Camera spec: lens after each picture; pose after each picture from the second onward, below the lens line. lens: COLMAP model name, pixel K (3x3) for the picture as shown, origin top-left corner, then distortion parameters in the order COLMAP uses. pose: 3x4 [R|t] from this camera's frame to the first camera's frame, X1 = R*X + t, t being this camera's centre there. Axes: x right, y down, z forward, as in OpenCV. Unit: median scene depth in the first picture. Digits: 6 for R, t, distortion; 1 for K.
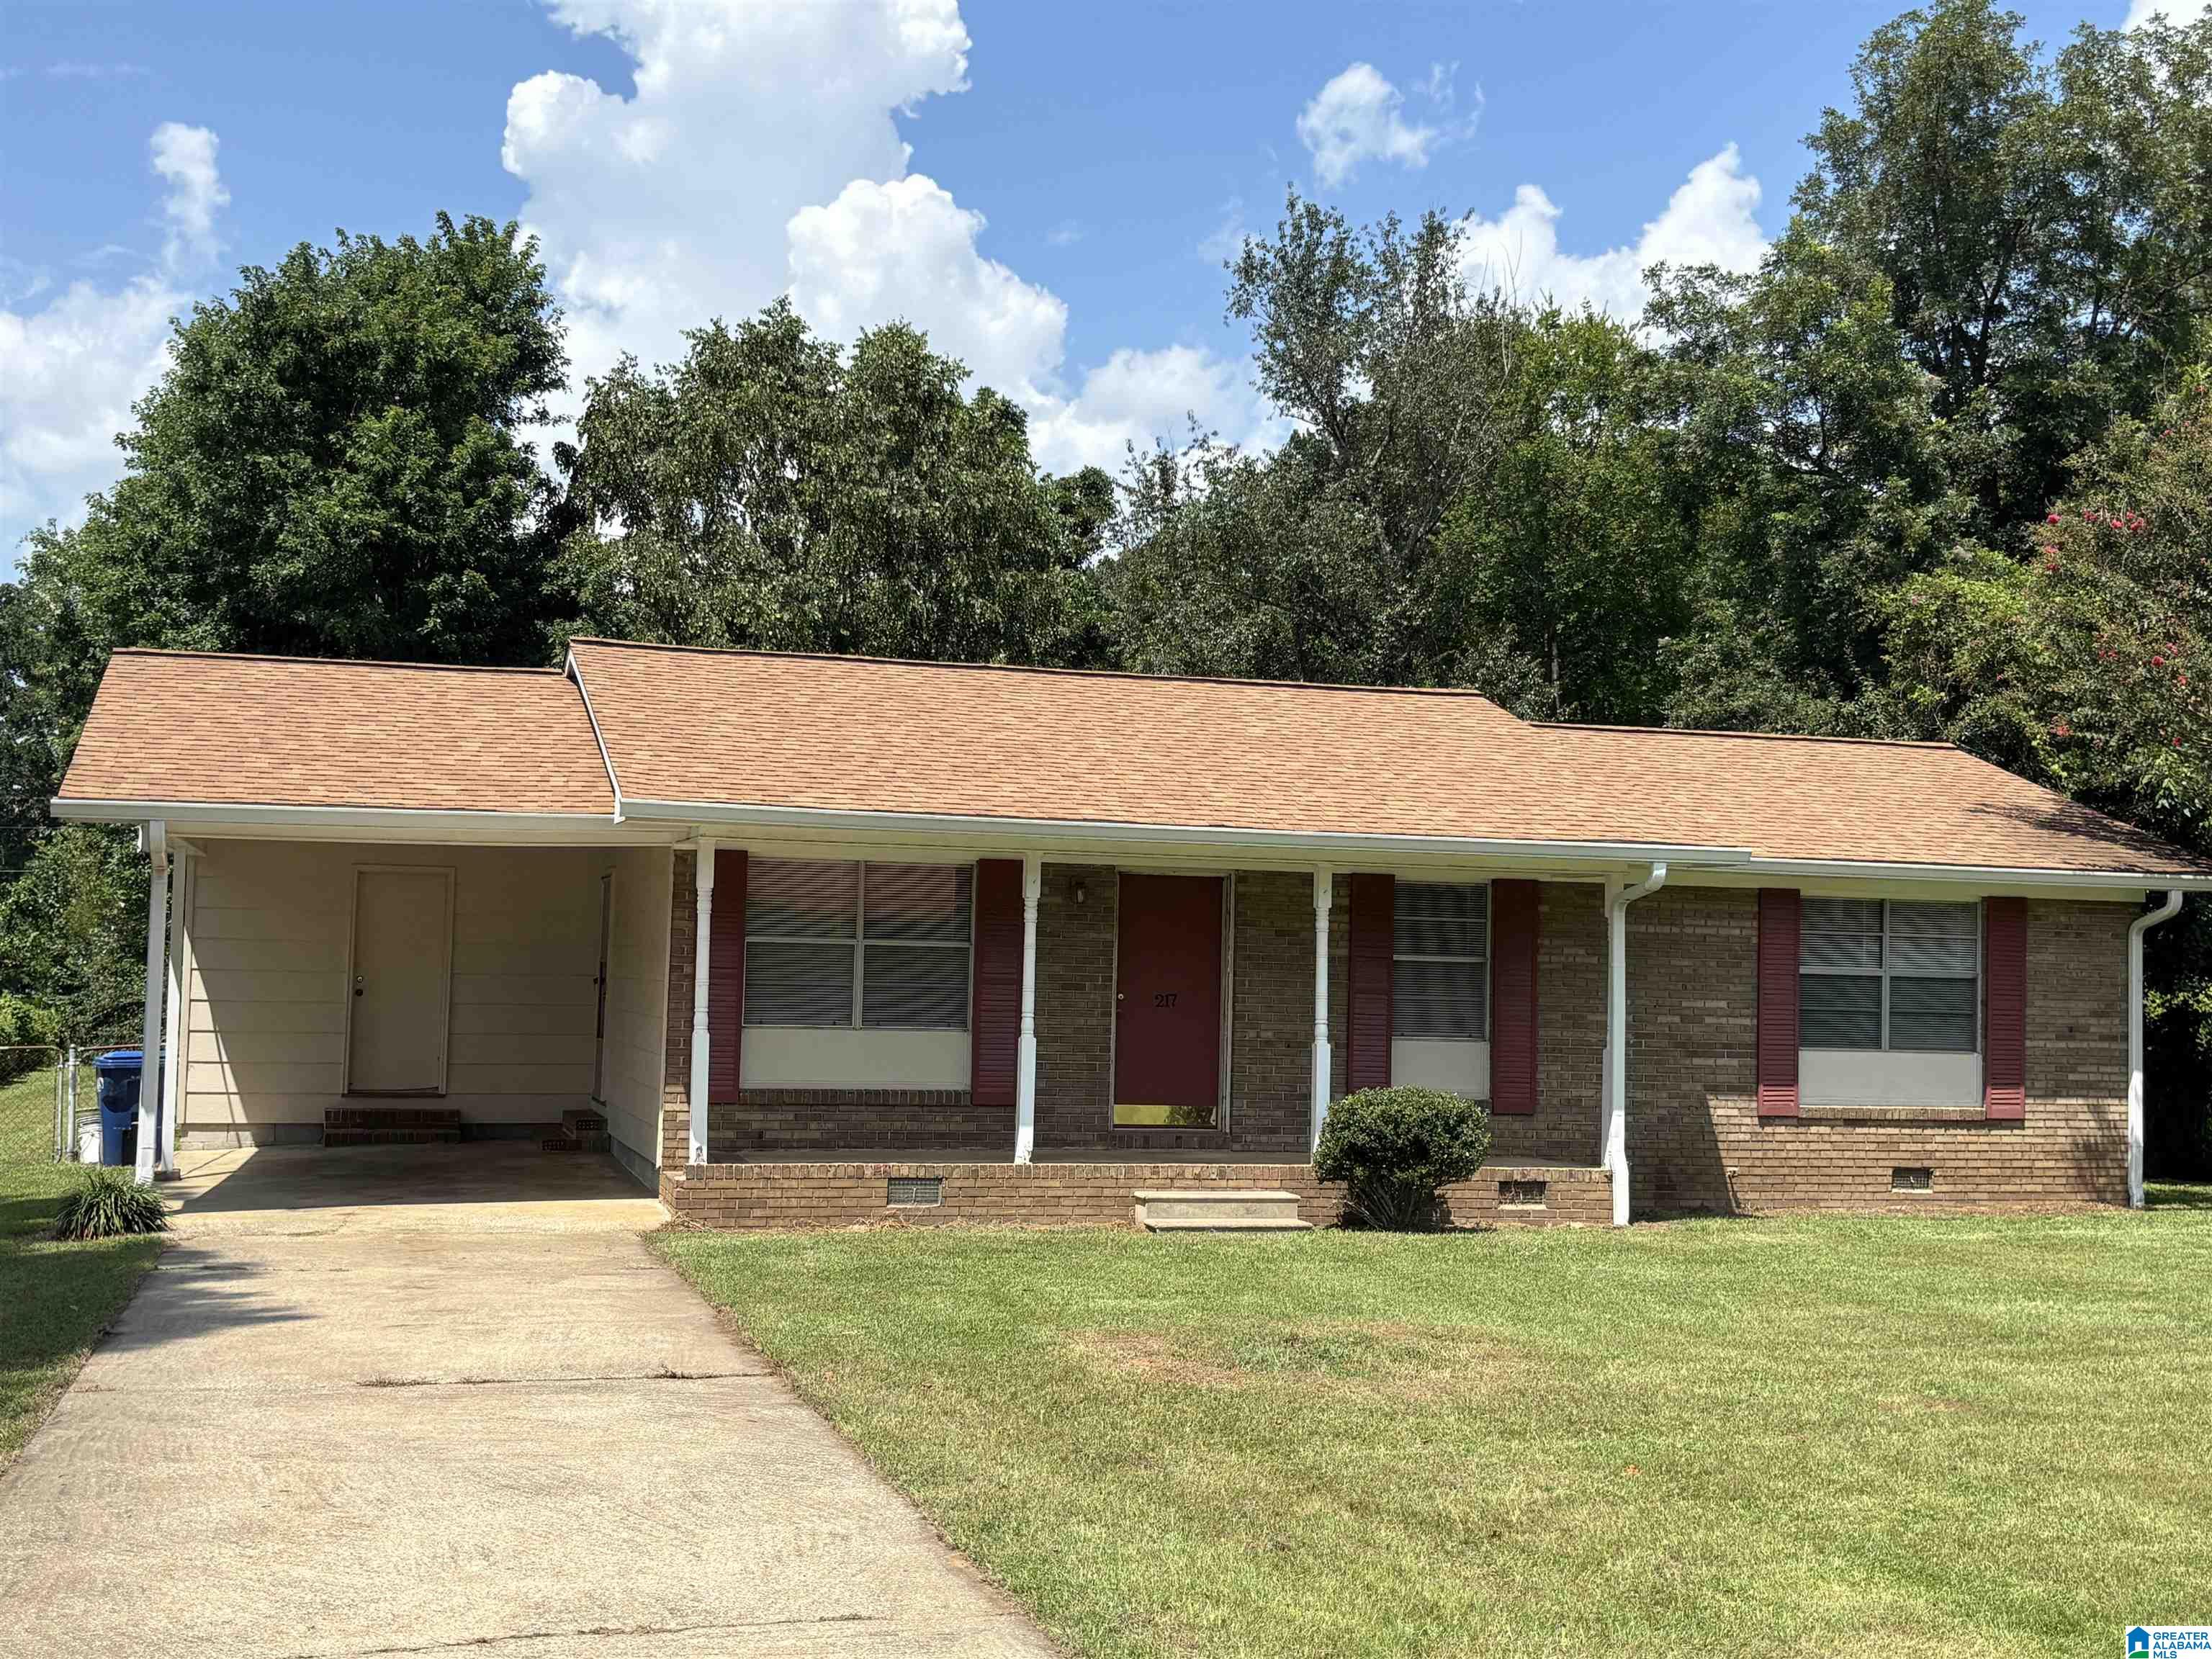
lens RADIAL K [[2646.0, 0, 1081.2], [0, 2646.0, 828.2], [0, 0, 1]] dist [0.072716, 0.000000]
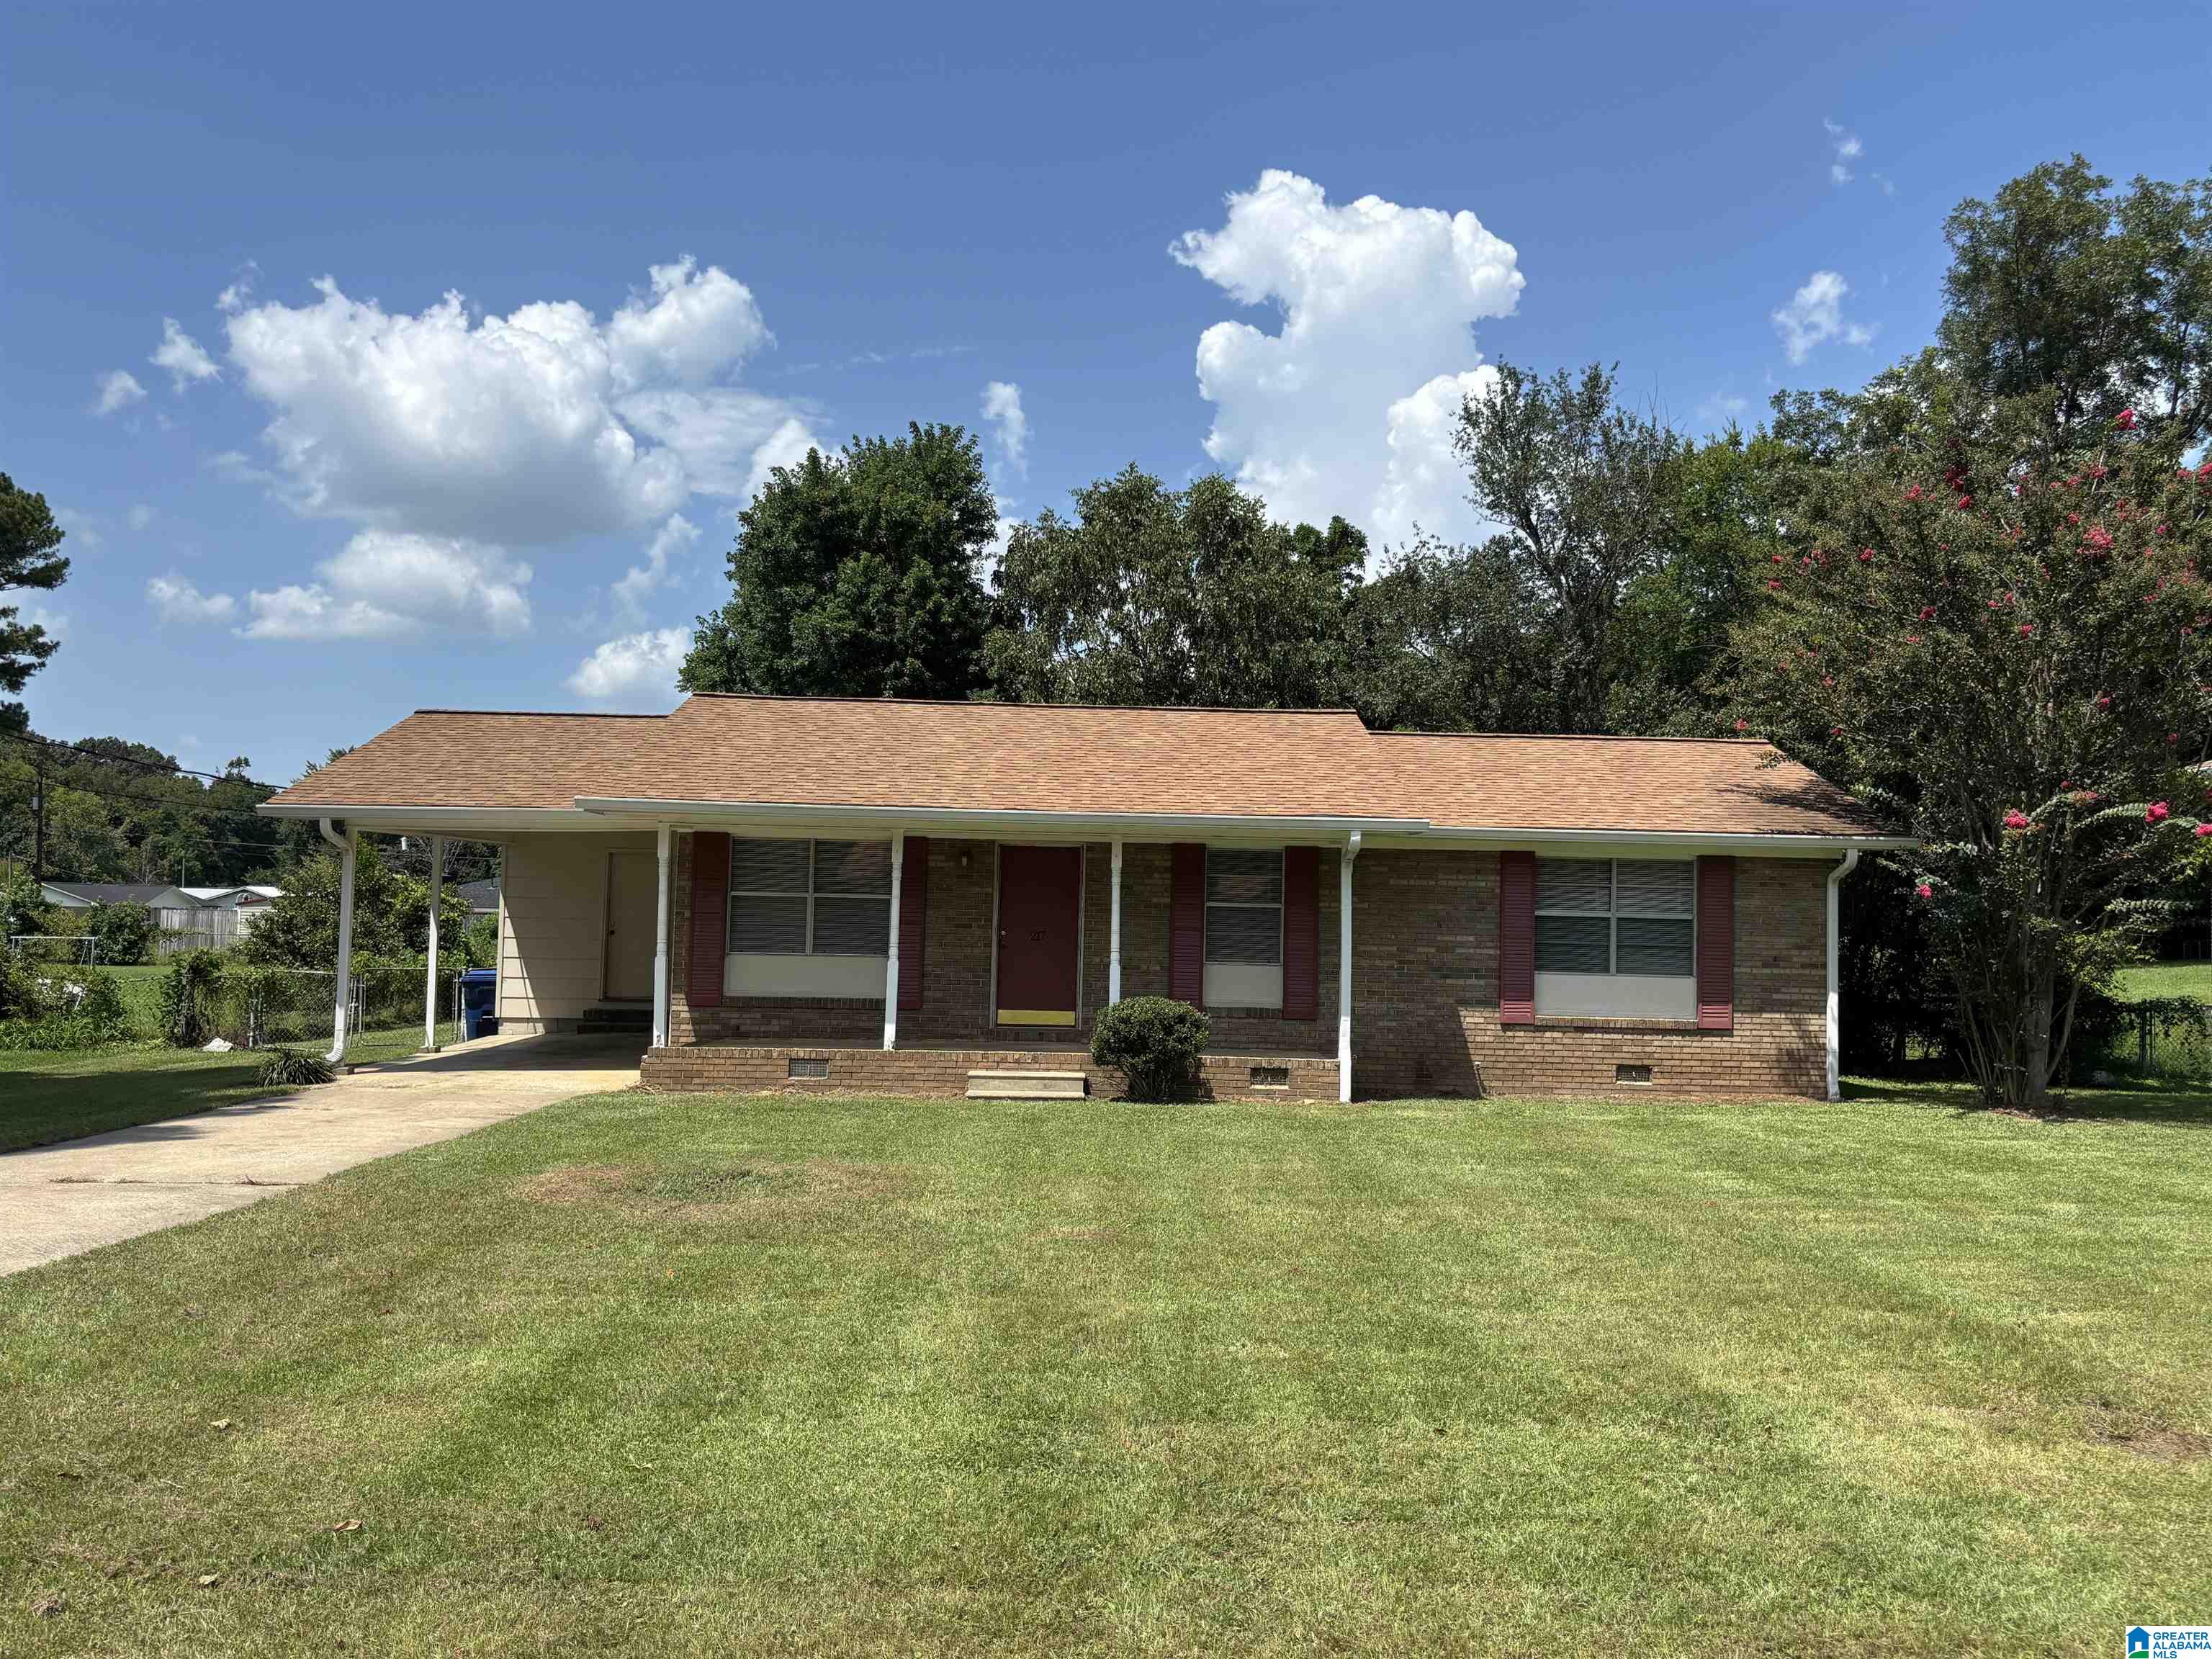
lens RADIAL K [[1799.4, 0, 1112.8], [0, 1799.4, 825.4], [0, 0, 1]] dist [0.094027, -0.007740]
pose [[0.965441, -0.016697, -0.260087, 0.291924], [0.015863, 0.999860, -0.005306, 0.011144], [0.260139, 0.000997, 0.965571, 0.079702]]
